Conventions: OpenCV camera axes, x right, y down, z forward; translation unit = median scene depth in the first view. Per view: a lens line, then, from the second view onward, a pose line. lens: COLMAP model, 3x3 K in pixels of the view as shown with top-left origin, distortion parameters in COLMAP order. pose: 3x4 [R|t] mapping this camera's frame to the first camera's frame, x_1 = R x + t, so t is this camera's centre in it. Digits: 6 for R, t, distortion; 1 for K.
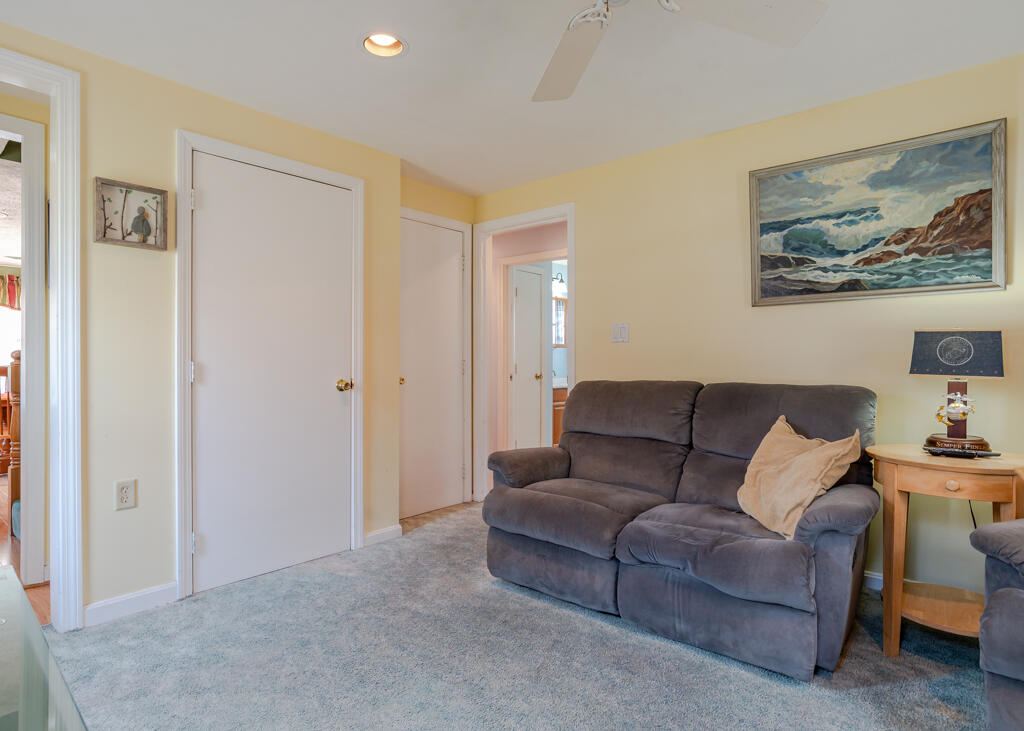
lens RADIAL K [[568.6, 0, 512.0], [0, 568.6, 365.5], [0, 0, 1]] dist [-0.042551, 0.024240]
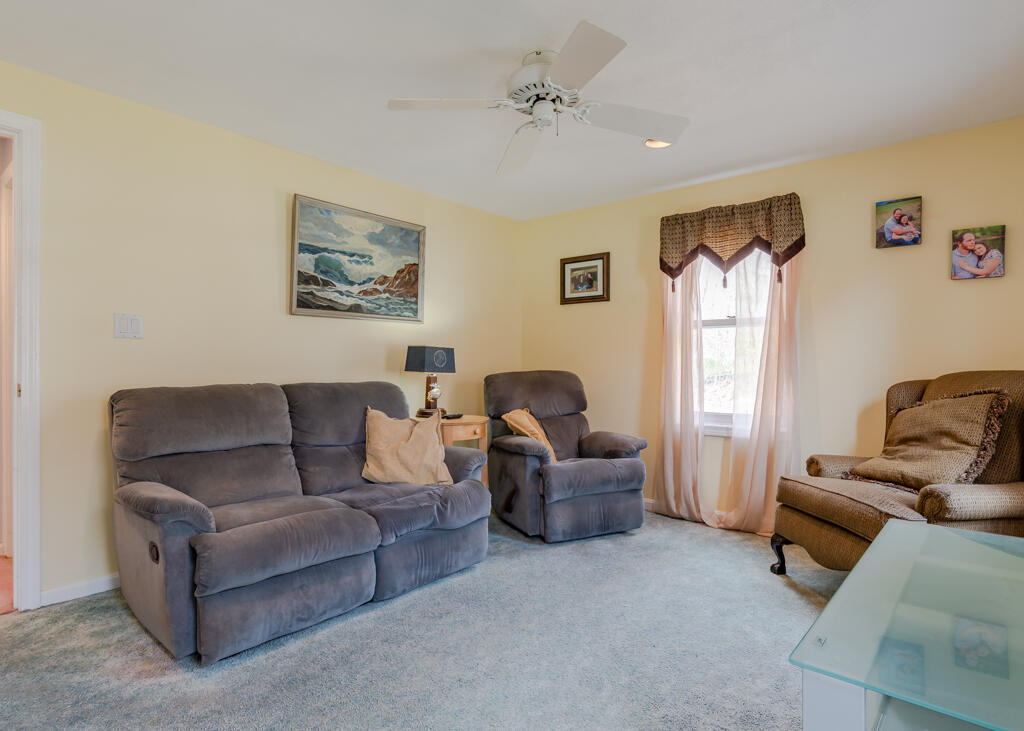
lens RADIAL K [[568.6, 0, 512.0], [0, 568.6, 365.5], [0, 0, 1]] dist [-0.042551, 0.024240]
pose [[-0.029394, 0.001390, 0.999567, -0.793429], [0.004769, 0.999988, -0.001250, -0.000650], [-0.999557, 0.004730, -0.029401, 0.677850]]
